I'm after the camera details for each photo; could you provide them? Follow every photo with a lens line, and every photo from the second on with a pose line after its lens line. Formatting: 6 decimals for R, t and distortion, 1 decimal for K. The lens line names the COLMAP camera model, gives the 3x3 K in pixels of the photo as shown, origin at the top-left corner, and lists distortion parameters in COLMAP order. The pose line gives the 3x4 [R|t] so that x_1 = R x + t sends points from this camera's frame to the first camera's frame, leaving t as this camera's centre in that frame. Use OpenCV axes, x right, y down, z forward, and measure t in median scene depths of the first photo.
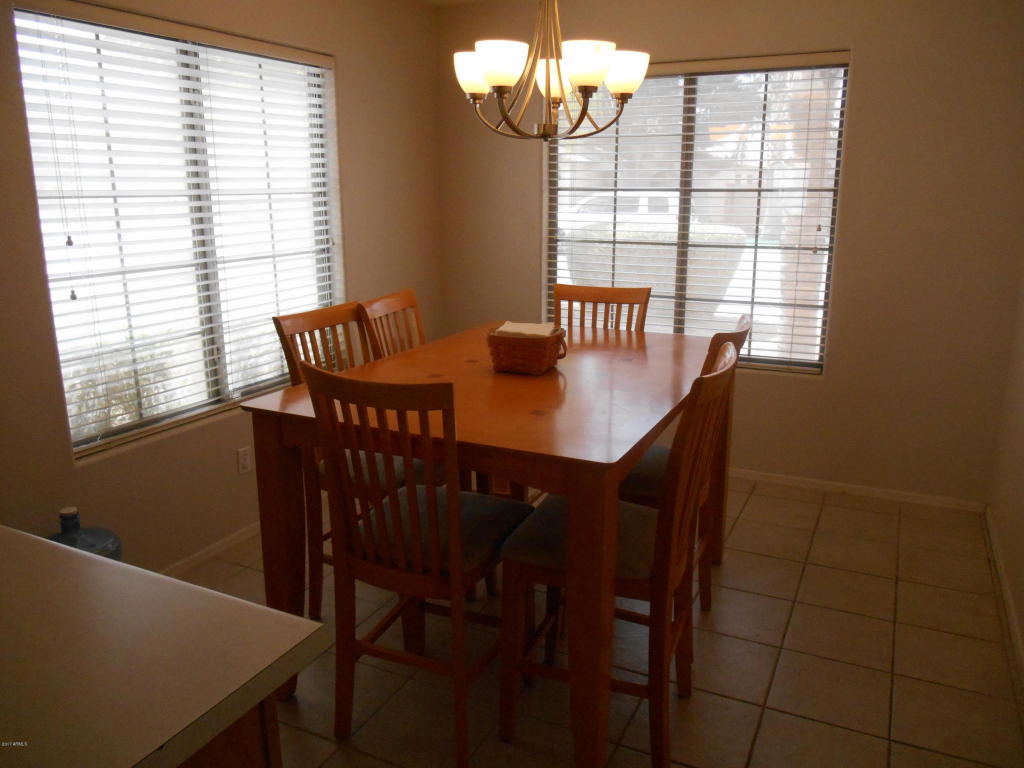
lens RADIAL K [[793.0, 0, 512.0], [0, 793.0, 384.0], [0, 0, 1]] dist [-0.052742, 0.060907]
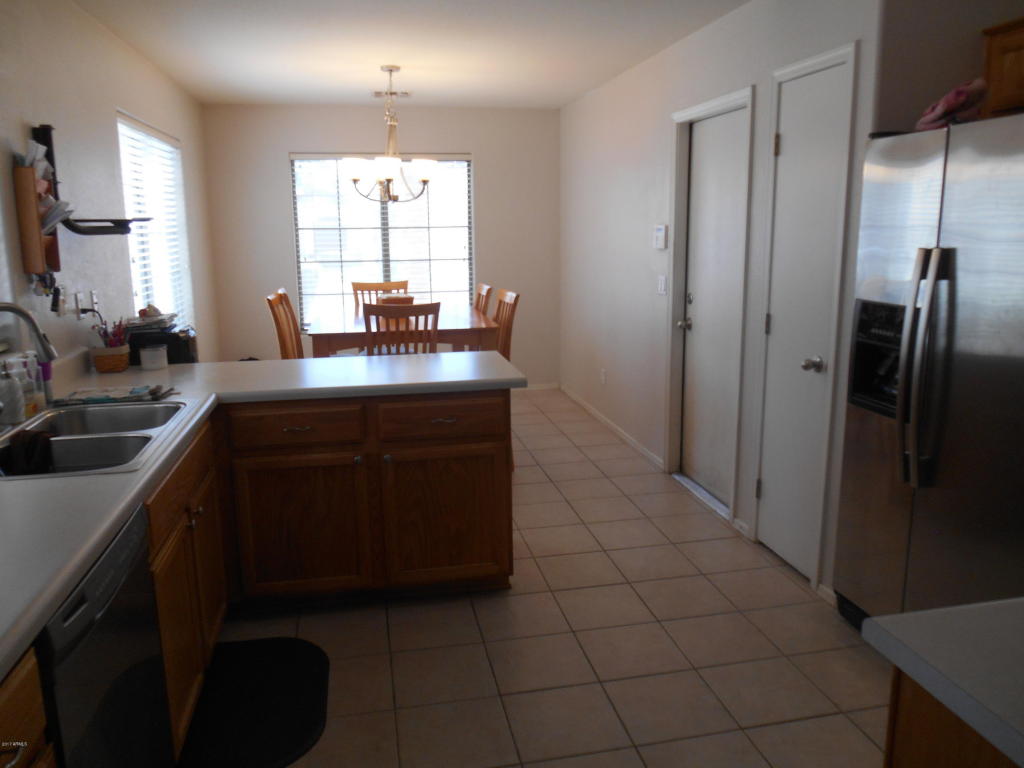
lens RADIAL K [[793.0, 0, 512.0], [0, 793.0, 384.0], [0, 0, 1]] dist [-0.052742, 0.060907]
pose [[0.790208, -0.123969, 0.600170, -0.988929], [0.156226, 0.987720, -0.001673, 0.201428], [-0.592592, 0.095084, 0.799871, -0.750849]]
